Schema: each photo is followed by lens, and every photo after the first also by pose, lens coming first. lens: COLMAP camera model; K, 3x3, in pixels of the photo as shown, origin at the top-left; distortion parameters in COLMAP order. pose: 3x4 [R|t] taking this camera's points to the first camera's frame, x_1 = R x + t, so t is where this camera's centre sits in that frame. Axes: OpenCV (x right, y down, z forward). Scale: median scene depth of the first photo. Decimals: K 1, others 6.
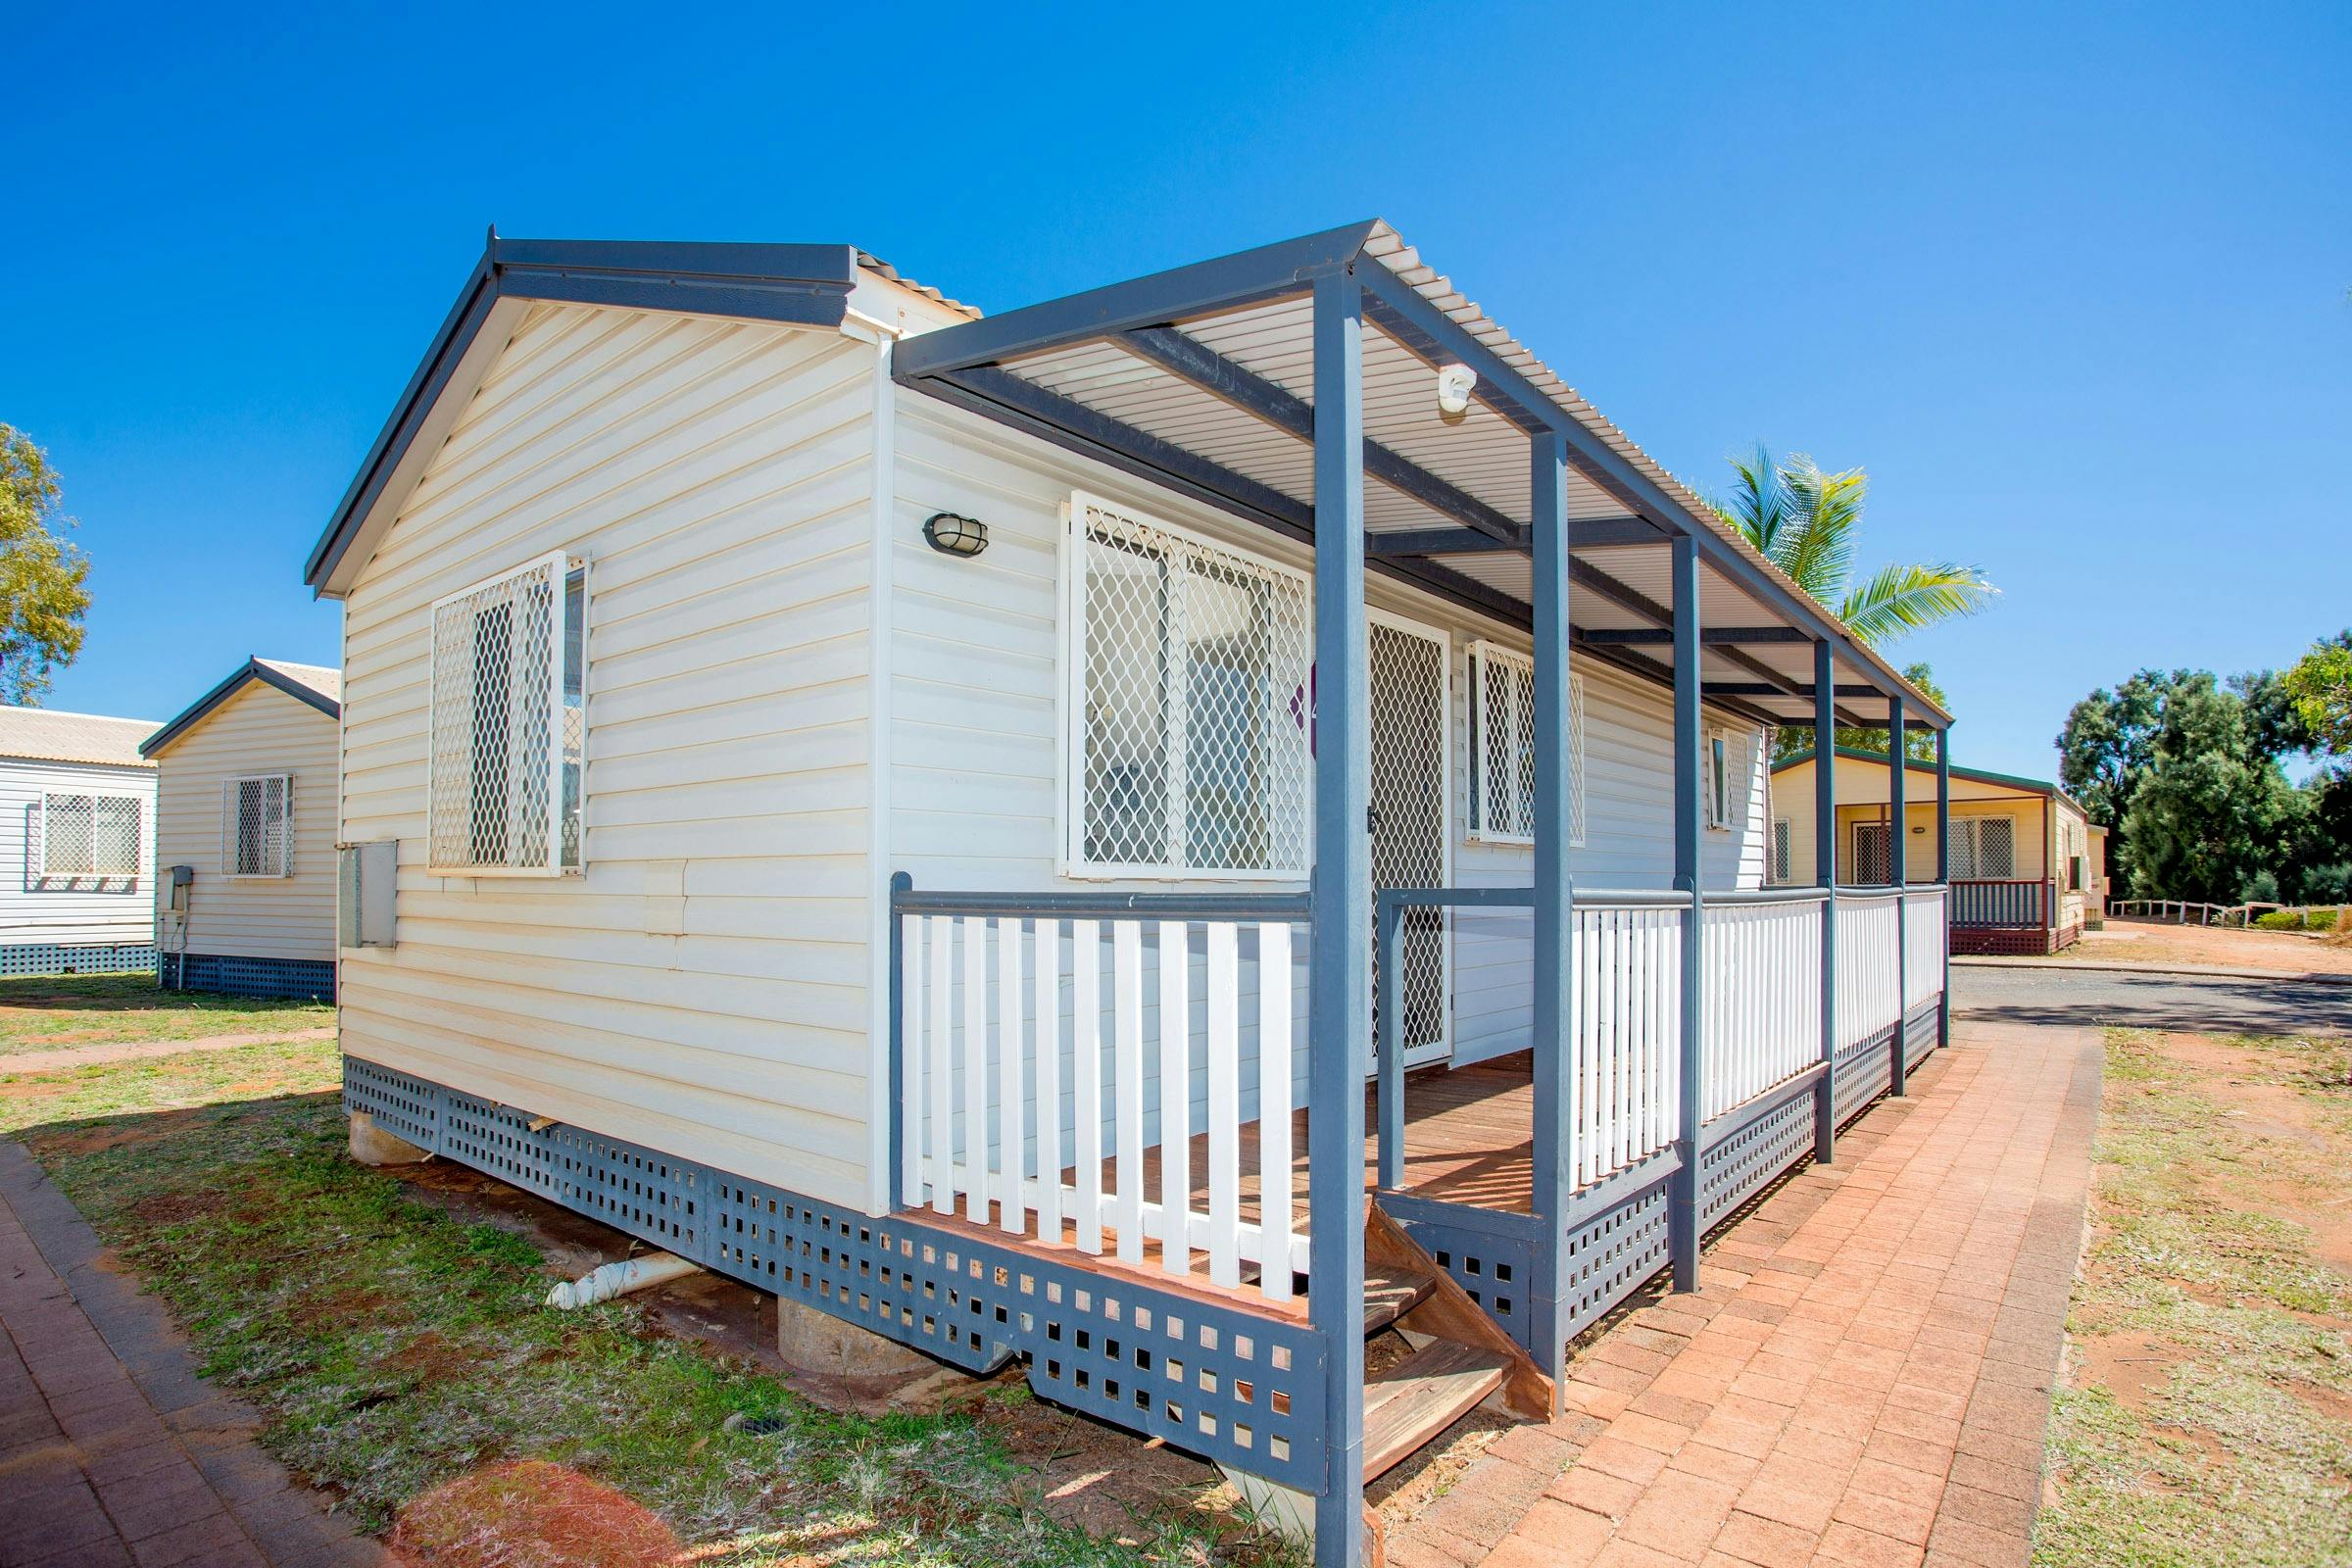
lens RADIAL K [[1078.3, 0, 1176.0], [0, 1078.3, 784.0], [0, 0, 1]] dist [-0.051914, 0.016741]
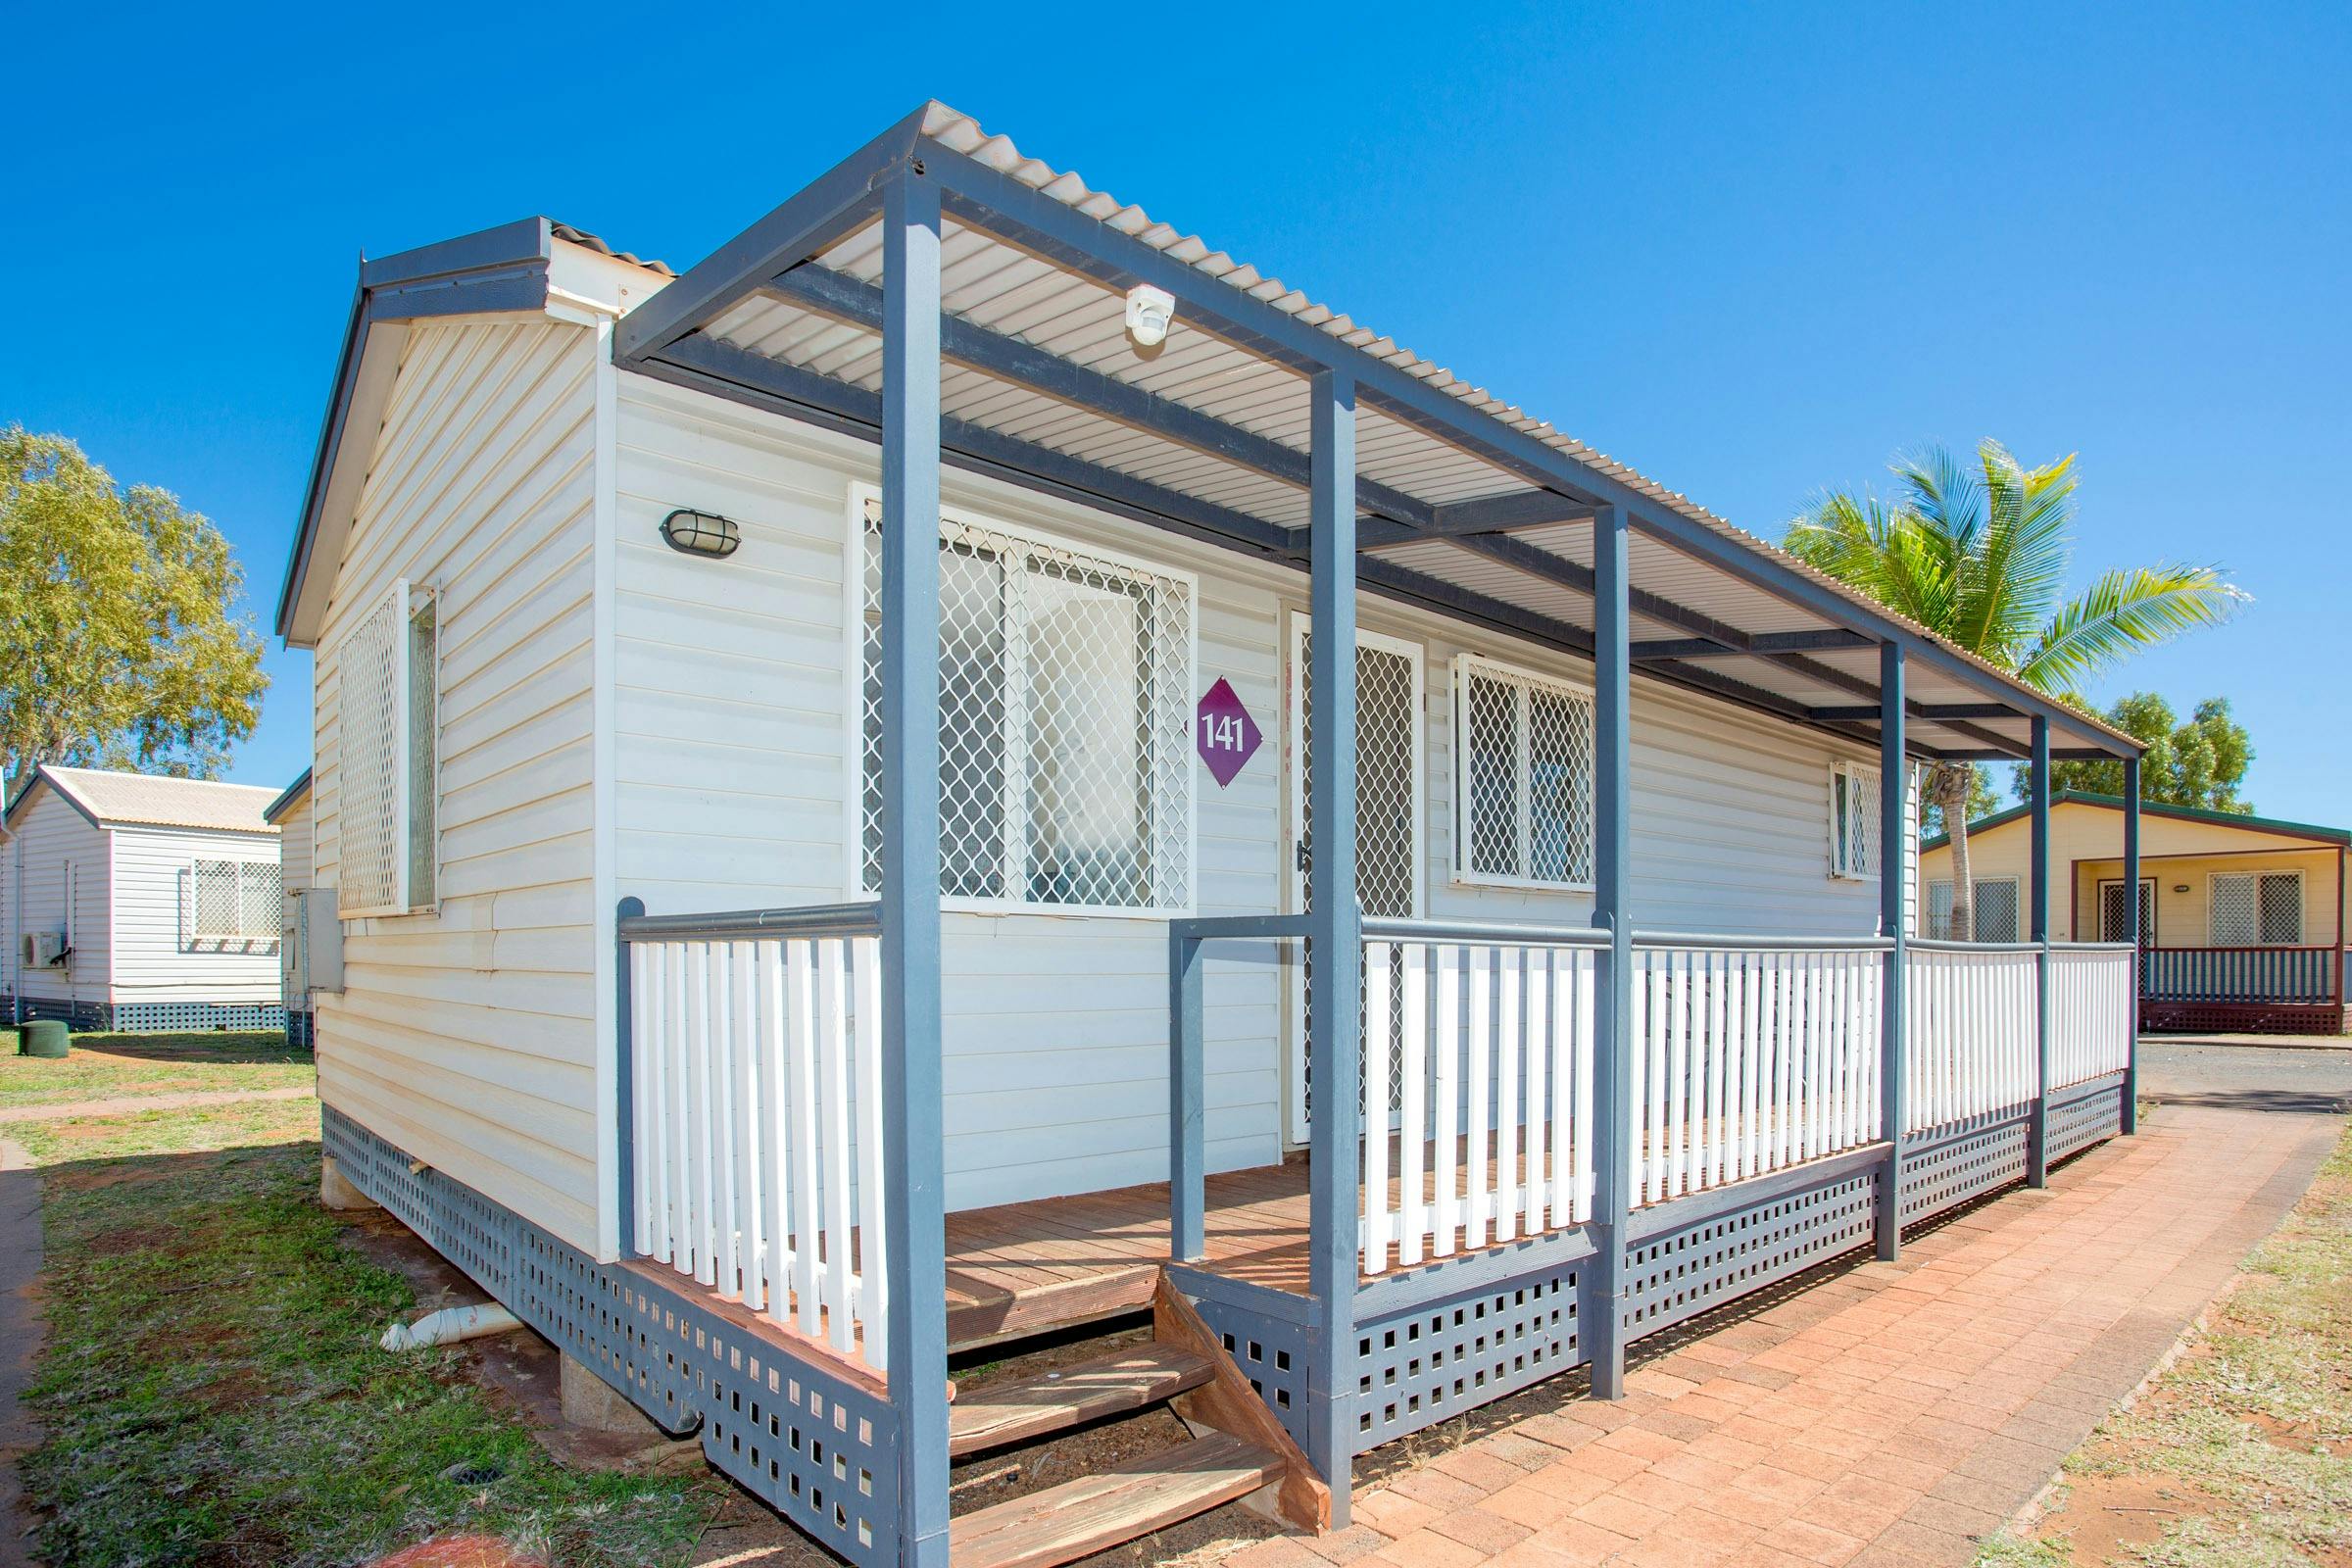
lens RADIAL K [[1134.8, 0, 1243.3], [0, 1134.8, 888.2], [0, 0, 1]] dist [-0.048427, 0.013583]
pose [[0.992384, -0.005542, -0.123062, 0.304565], [0.009635, 0.999419, 0.032689, 0.036211], [0.122809, -0.033626, 0.991861, 0.080457]]
